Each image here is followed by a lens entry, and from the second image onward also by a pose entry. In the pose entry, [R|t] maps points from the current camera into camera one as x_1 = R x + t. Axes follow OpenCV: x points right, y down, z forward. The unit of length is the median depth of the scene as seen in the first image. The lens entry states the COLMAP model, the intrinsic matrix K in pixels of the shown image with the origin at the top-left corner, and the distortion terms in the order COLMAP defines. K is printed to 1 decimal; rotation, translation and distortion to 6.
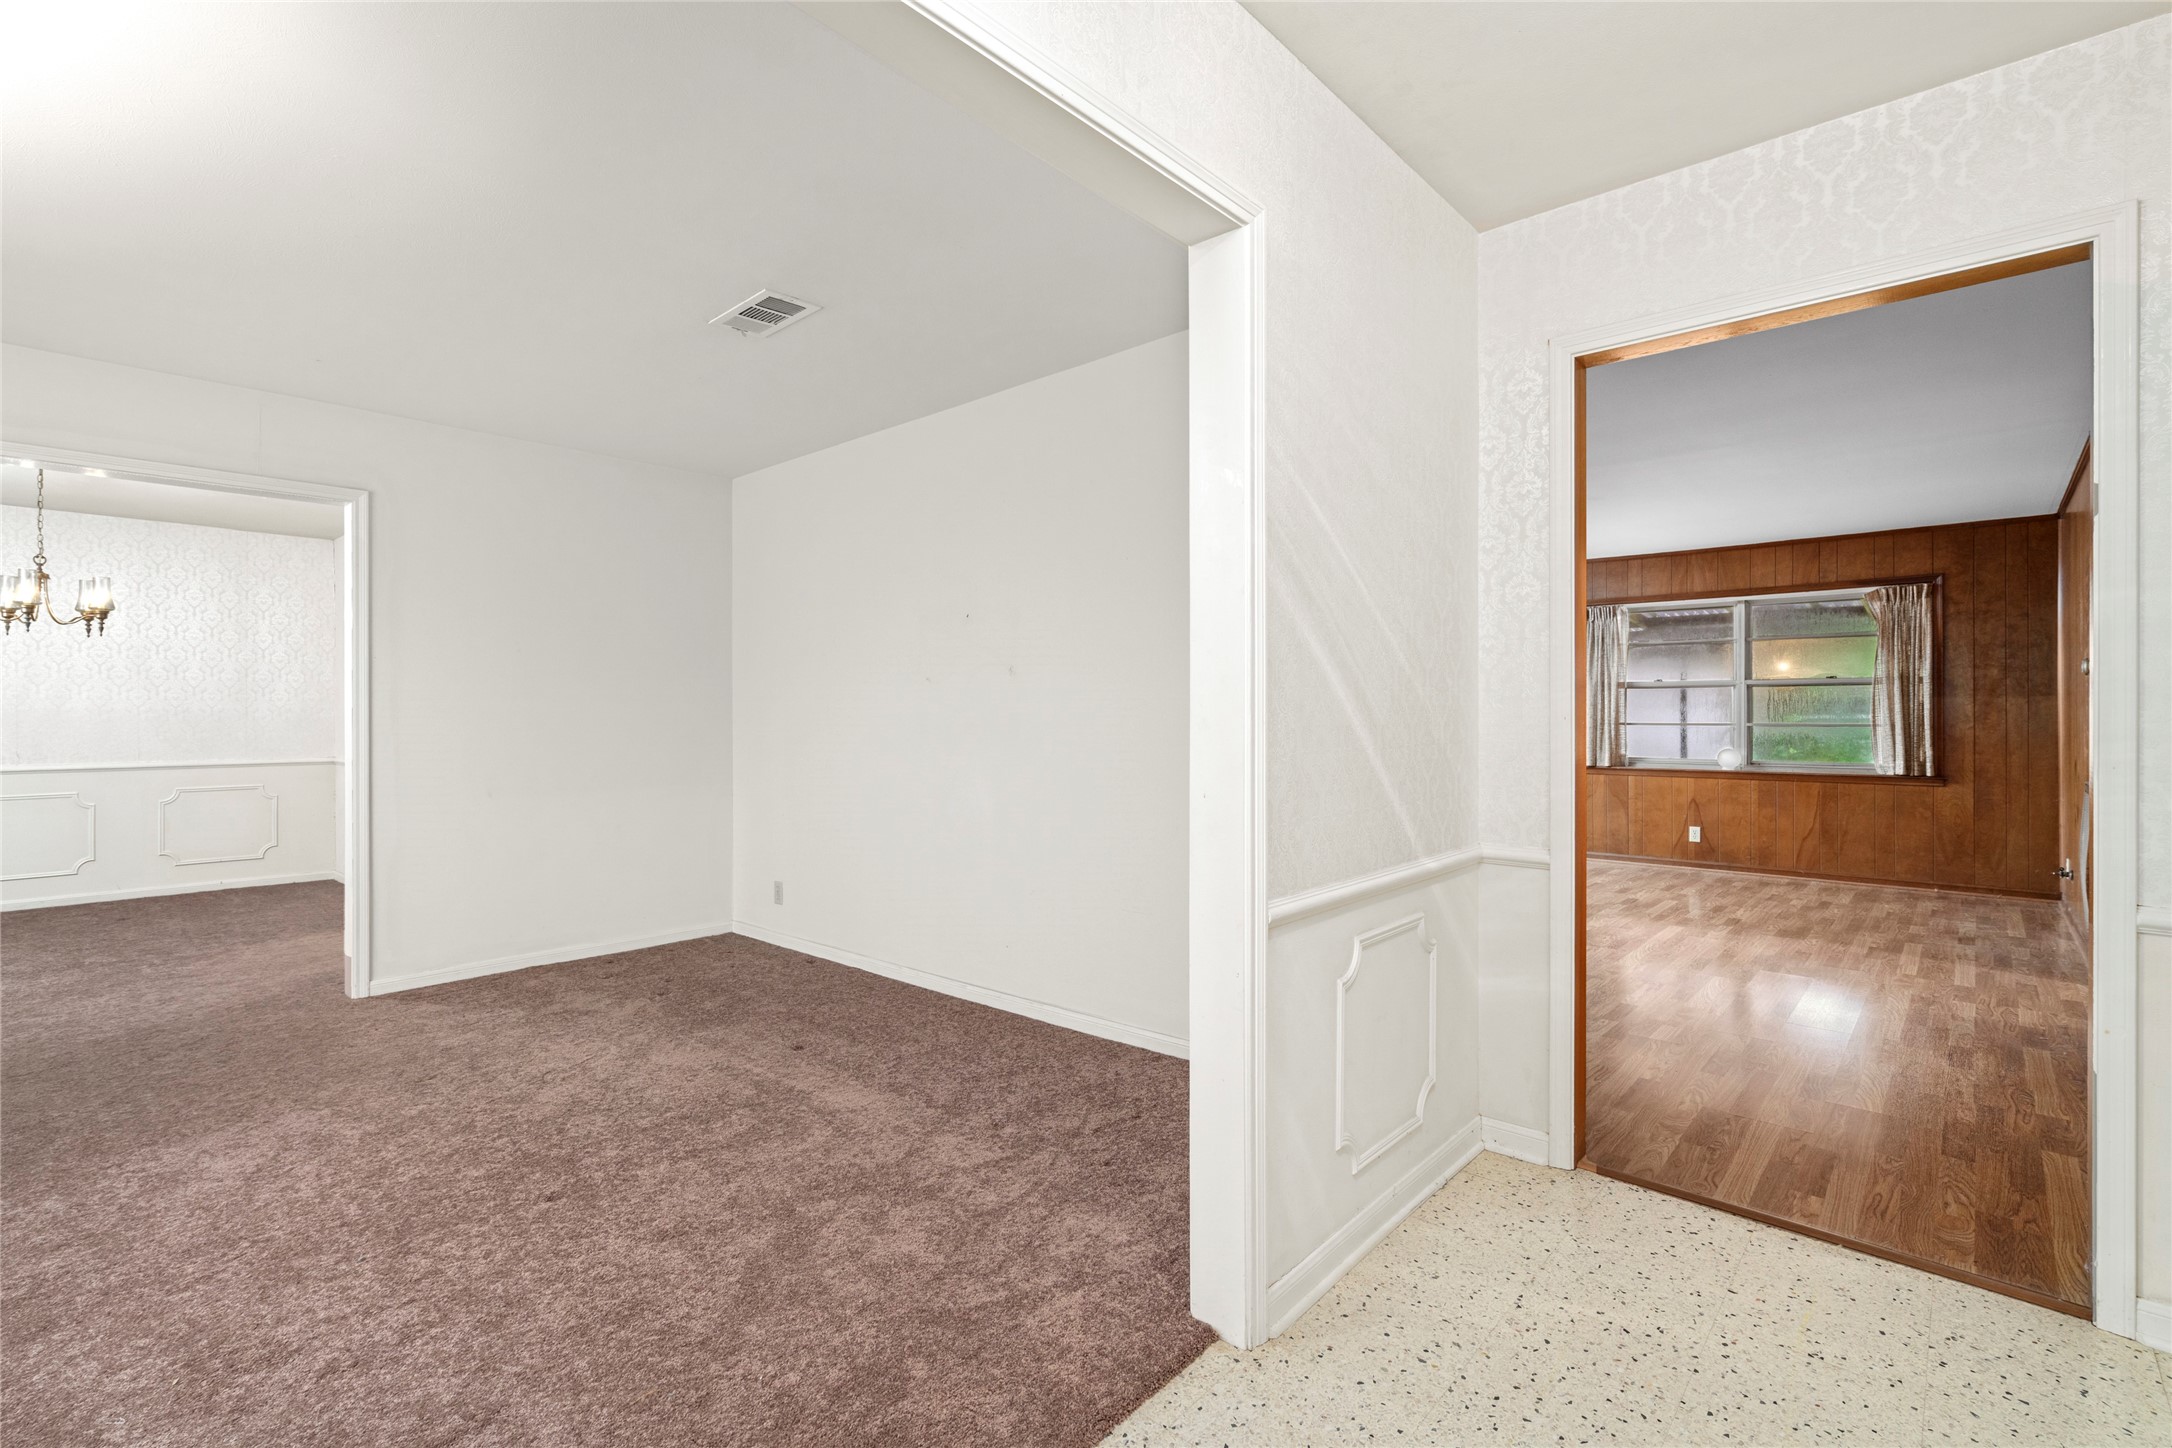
lens RADIAL K [[982.8, 0, 1074.4], [0, 982.8, 713.8], [0, 0, 1]] dist [-0.002656, 0.001011]
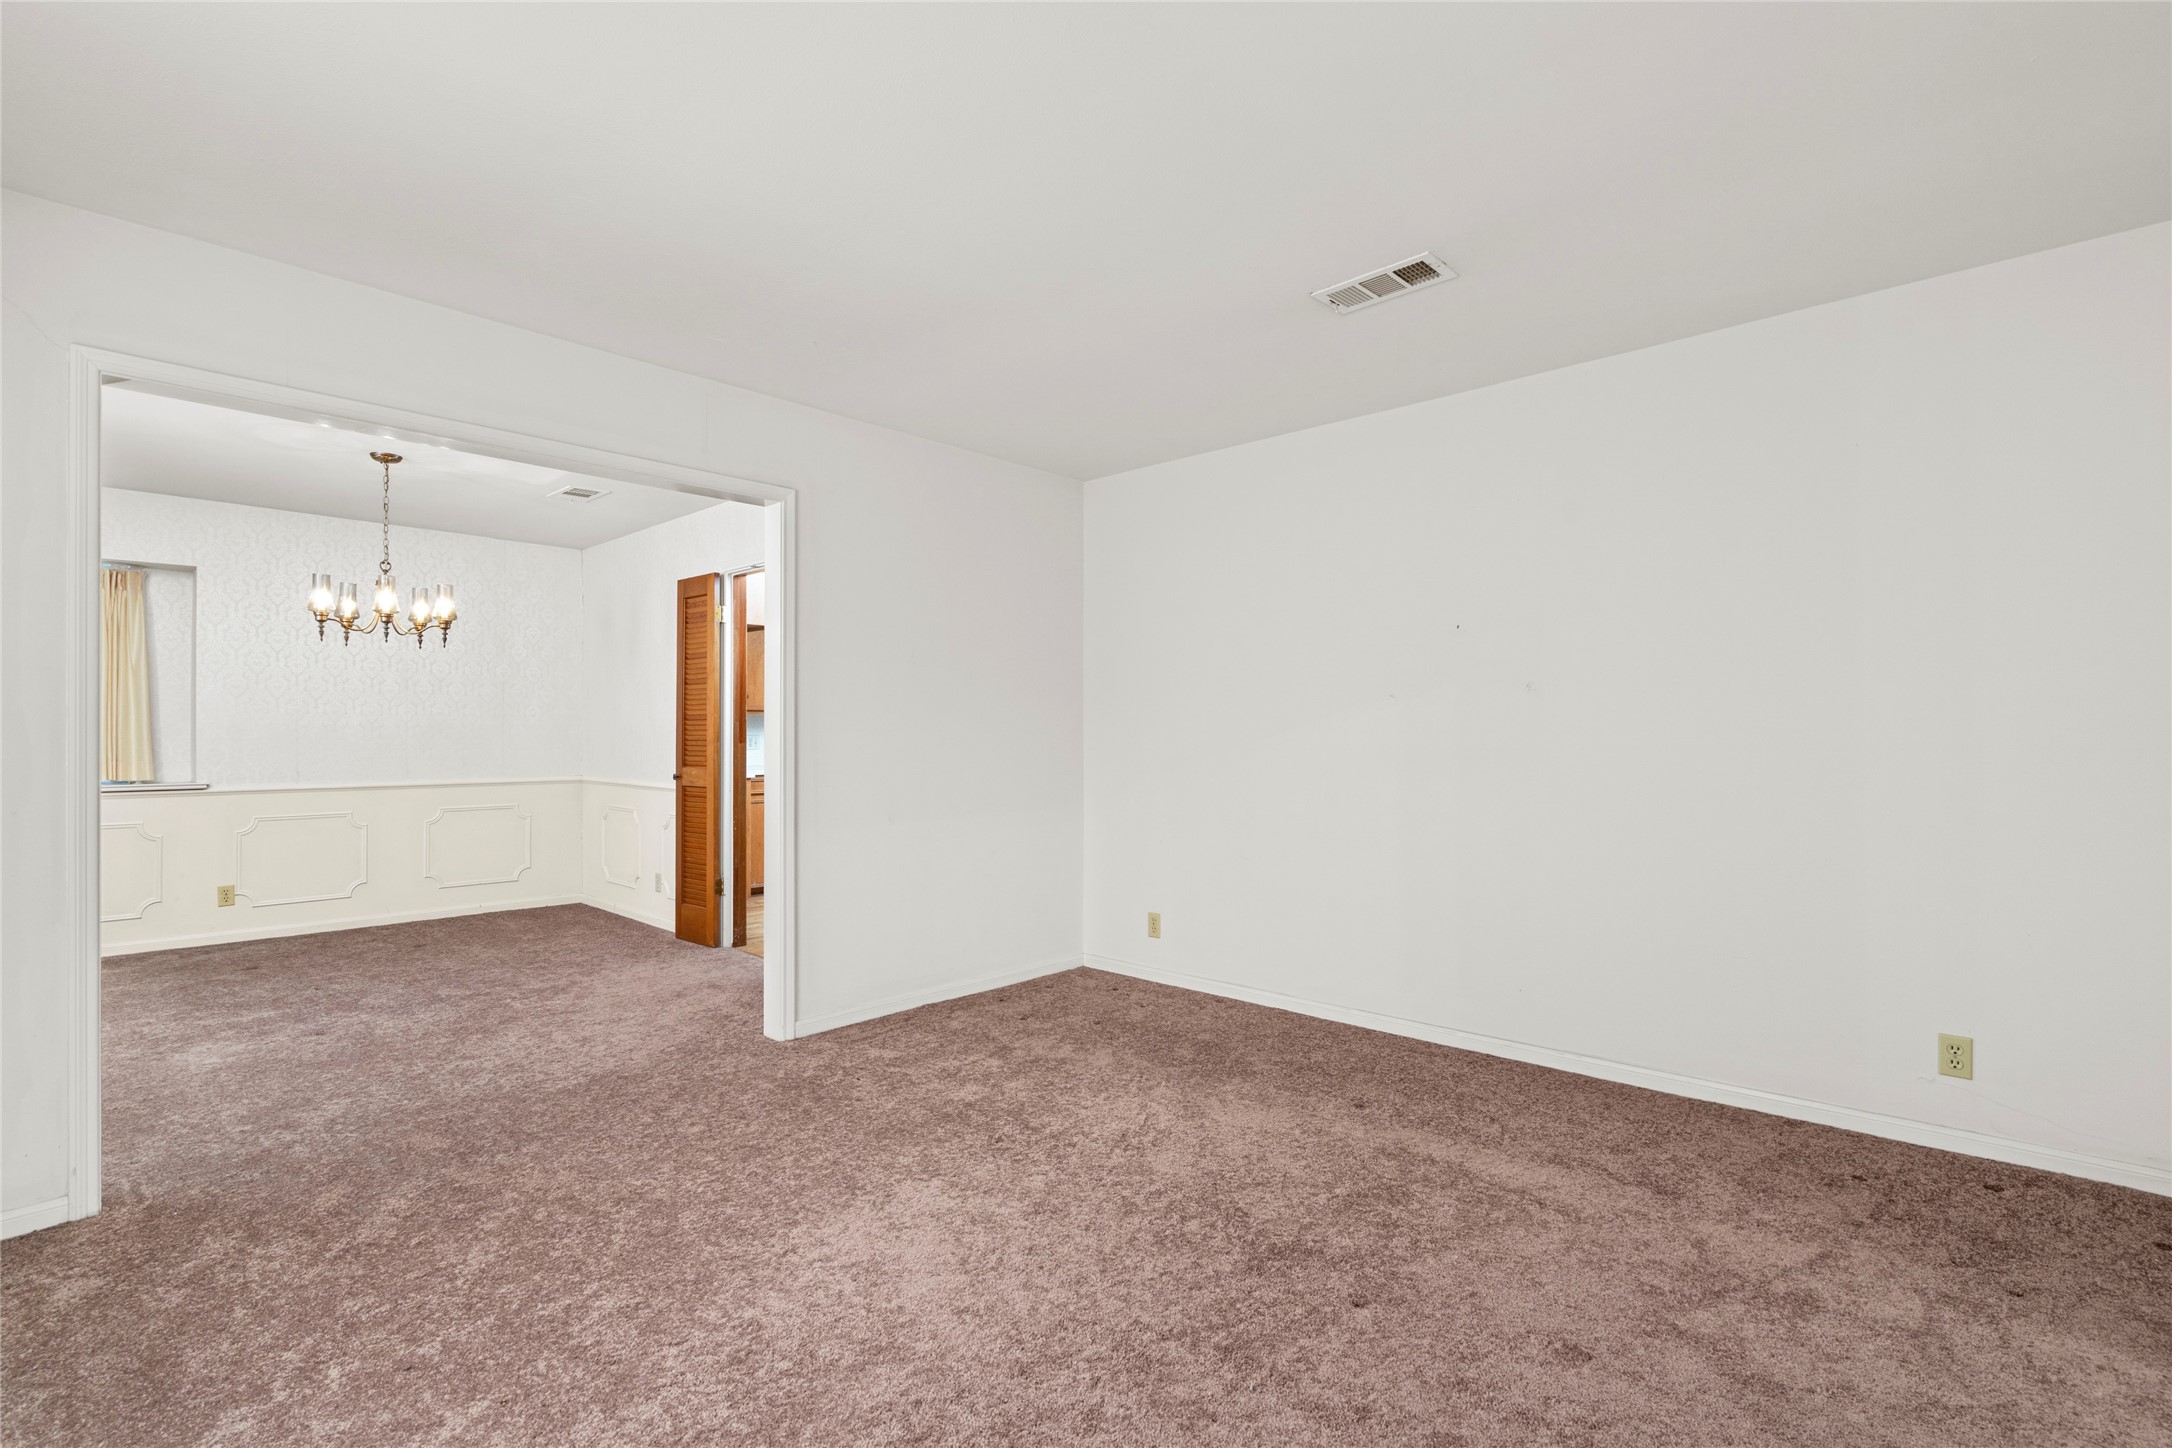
lens RADIAL K [[982.8, 0, 1080.6], [0, 982.8, 728.7], [0, 0, 1]] dist [-0.002656, 0.001011]
pose [[0.999830, 0.003269, -0.018146, -0.516599], [-0.003355, 0.999983, -0.004743, 0.001435], [0.018131, 0.004803, 0.999824, 0.099376]]
